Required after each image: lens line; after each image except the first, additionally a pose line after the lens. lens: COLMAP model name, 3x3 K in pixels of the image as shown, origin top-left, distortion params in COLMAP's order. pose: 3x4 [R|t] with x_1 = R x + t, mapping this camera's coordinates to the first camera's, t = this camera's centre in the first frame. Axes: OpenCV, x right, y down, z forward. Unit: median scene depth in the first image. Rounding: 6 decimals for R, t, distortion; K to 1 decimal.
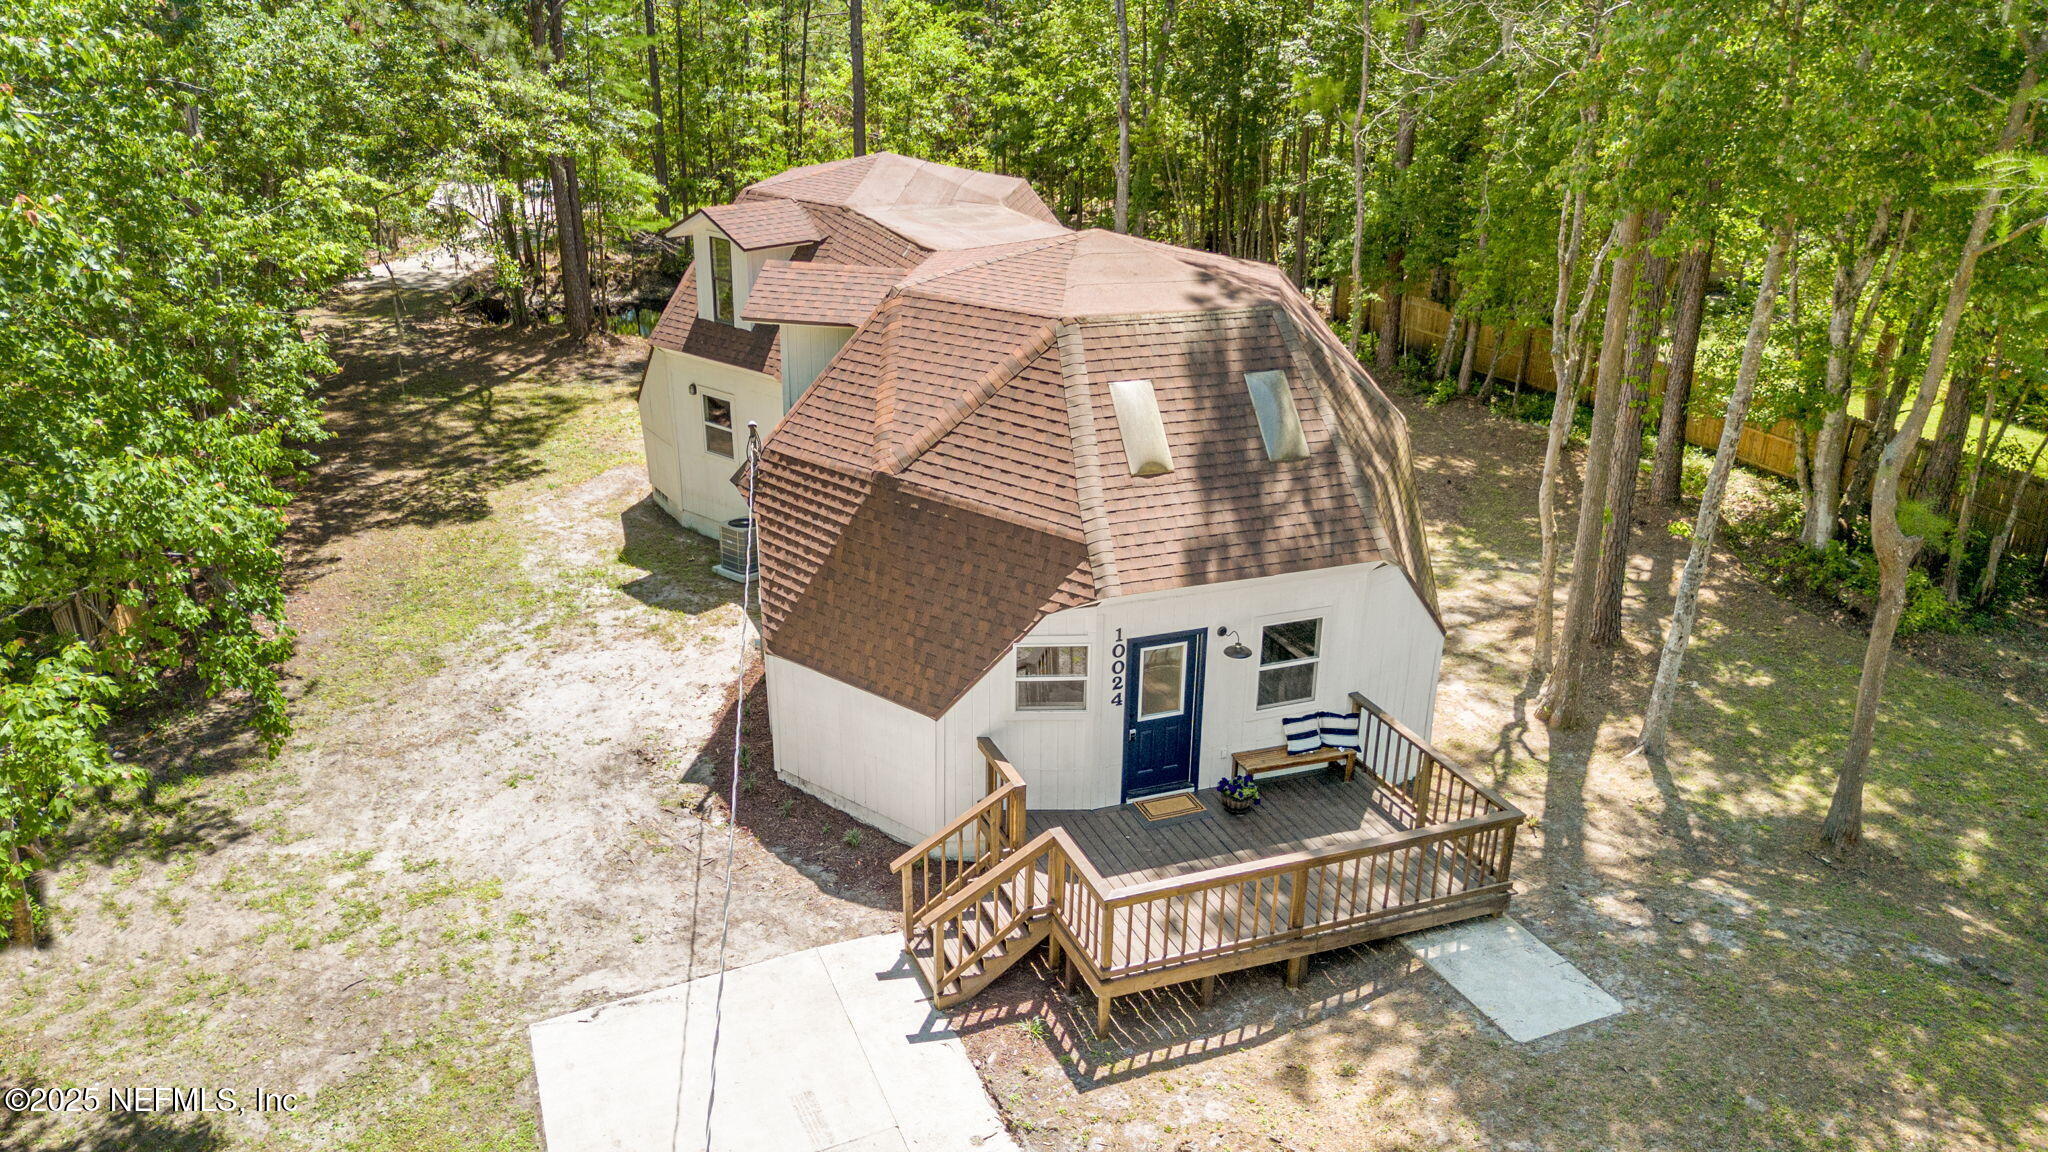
lens RADIAL K [[1397.9, 0, 1050.4], [0, 1397.9, 573.1], [0, 0, 1]] dist [0.048906, -0.001117]
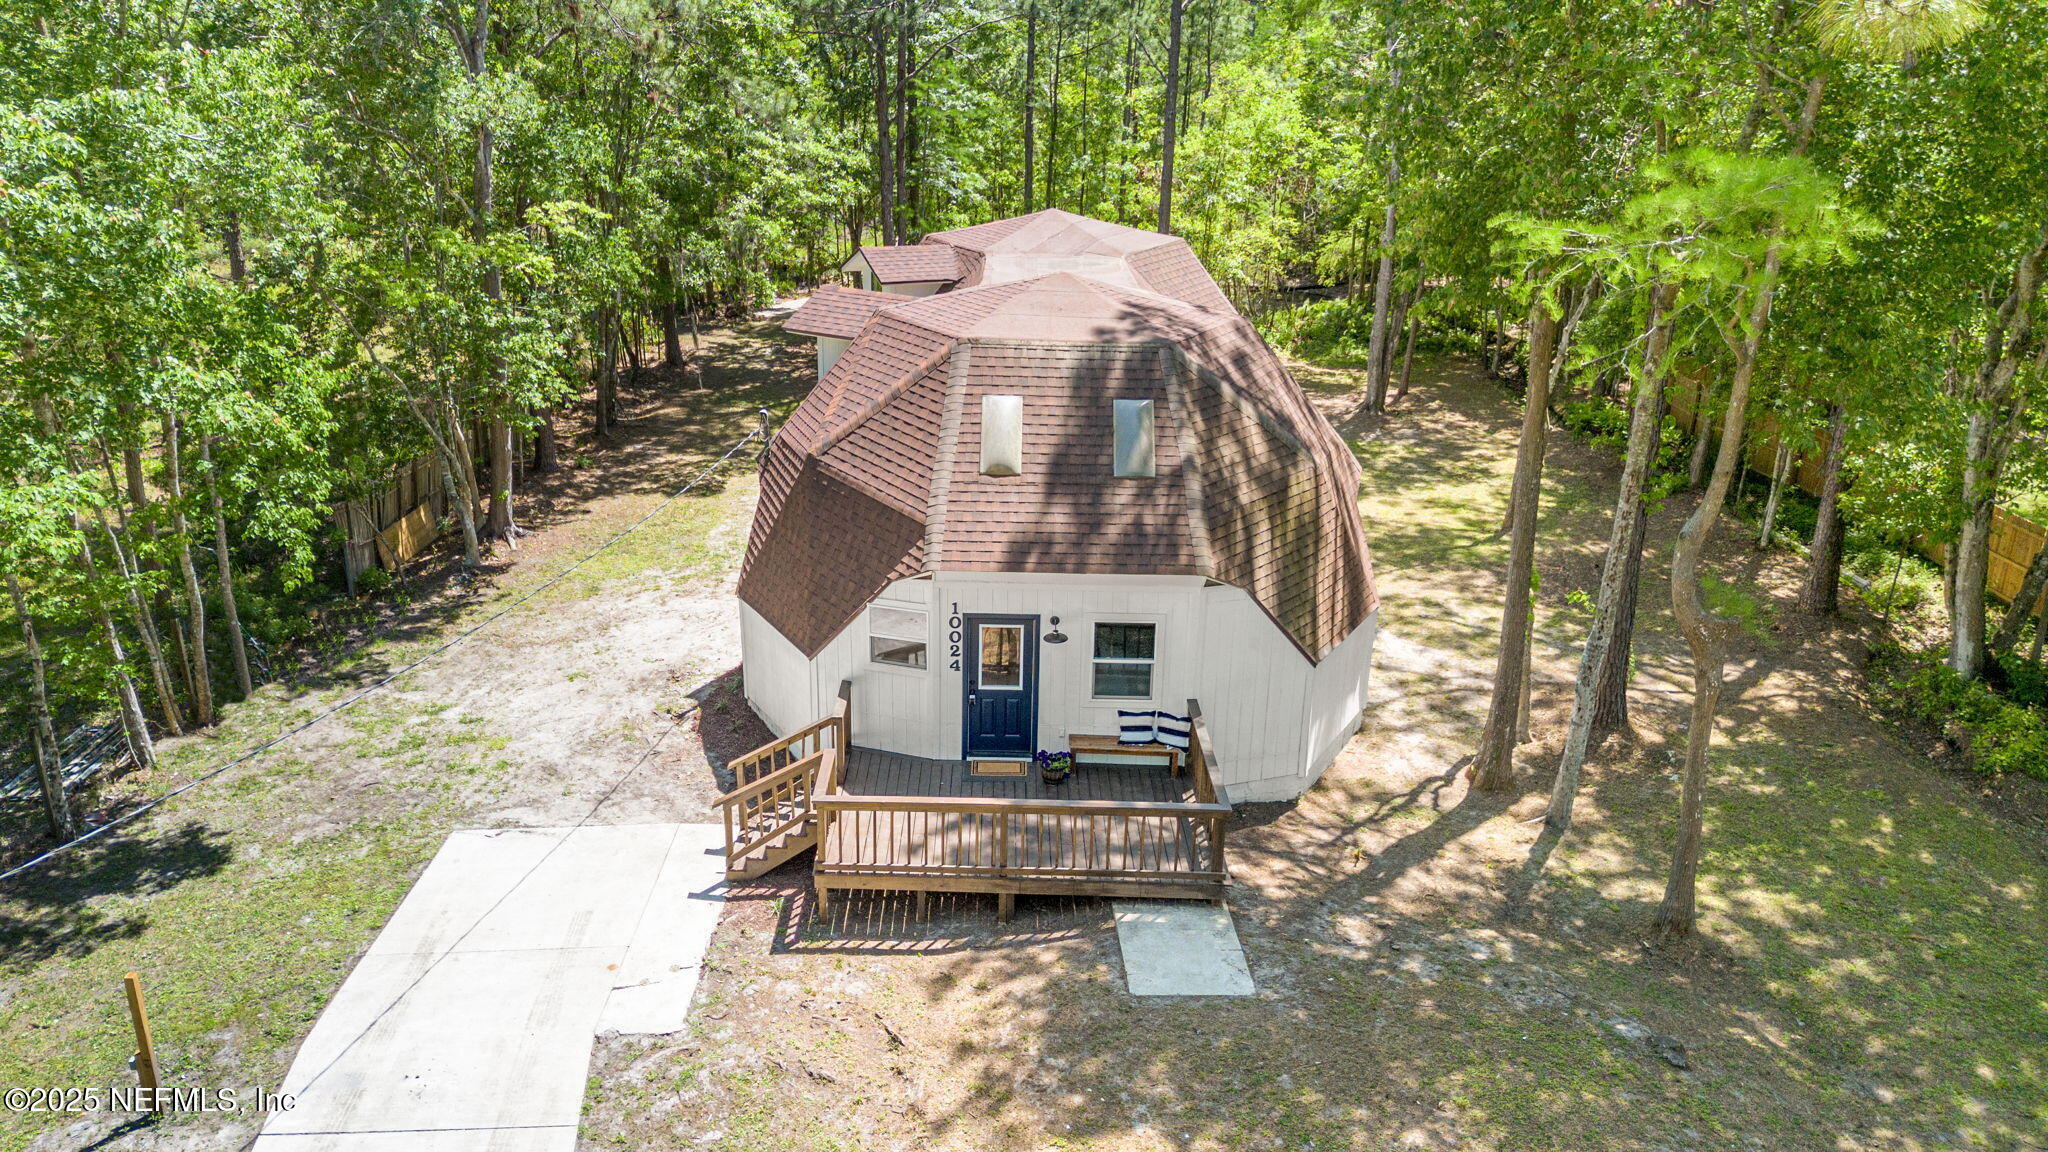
lens RADIAL K [[1397.9, 0, 1050.4], [0, 1397.9, 573.1], [0, 0, 1]] dist [0.048906, -0.001117]
pose [[0.938237, 0.121733, -0.323871, 0.483891], [-0.137482, 0.990160, -0.026108, 0.033765], [0.317506, 0.069022, 0.945741, -0.076780]]
